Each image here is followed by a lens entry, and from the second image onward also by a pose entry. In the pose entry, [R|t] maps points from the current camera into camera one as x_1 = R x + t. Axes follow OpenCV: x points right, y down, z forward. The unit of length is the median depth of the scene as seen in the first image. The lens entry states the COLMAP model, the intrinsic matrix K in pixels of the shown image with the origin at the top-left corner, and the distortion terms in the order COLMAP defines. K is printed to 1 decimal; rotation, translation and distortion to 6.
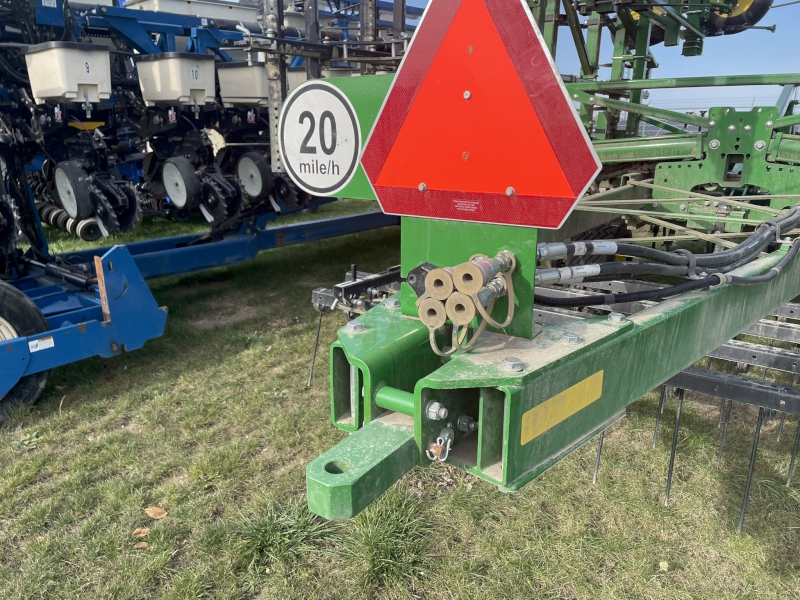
lens RADIAL K [[597.7, 0, 400.0], [0, 597.7, 300.0], [0, 0, 1]] dist [0.028738, -0.002027]
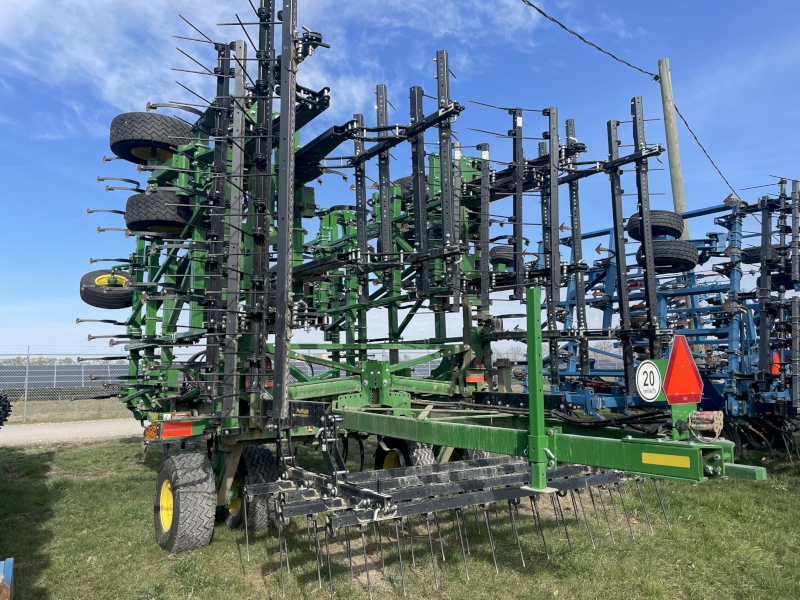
lens RADIAL K [[597.7, 0, 400.0], [0, 597.7, 300.0], [0, 0, 1]] dist [0.028738, -0.002027]
pose [[0.348297, 0.094090, 0.932650, -0.837879], [0.270478, 0.942543, -0.196098, -0.104845], [-0.897514, 0.320561, 0.302836, 0.293016]]
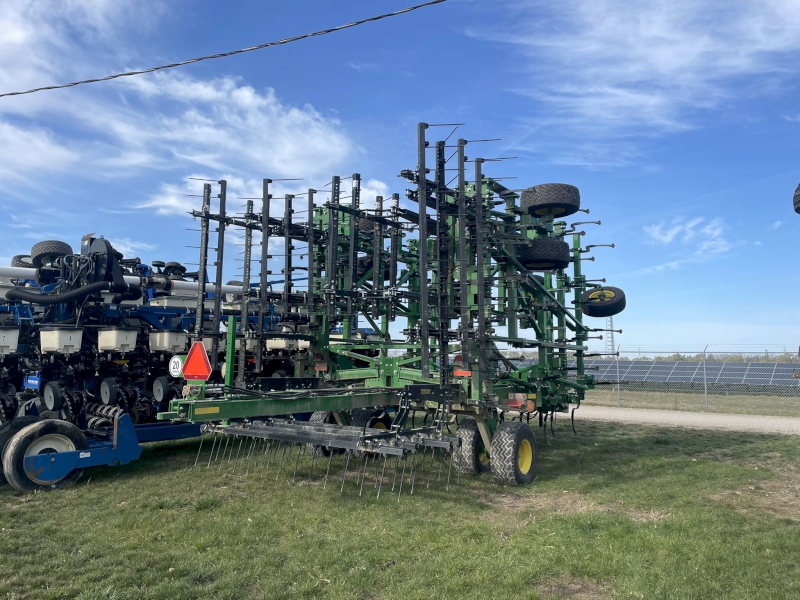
lens RADIAL K [[597.7, 0, 400.0], [0, 597.7, 300.0], [0, 0, 1]] dist [0.028738, -0.002027]
pose [[0.999960, 0.008393, -0.003206, 0.504012], [-0.008983, 0.927384, -0.374004, 0.313300], [-0.000166, 0.374018, 0.927422, -1.122536]]
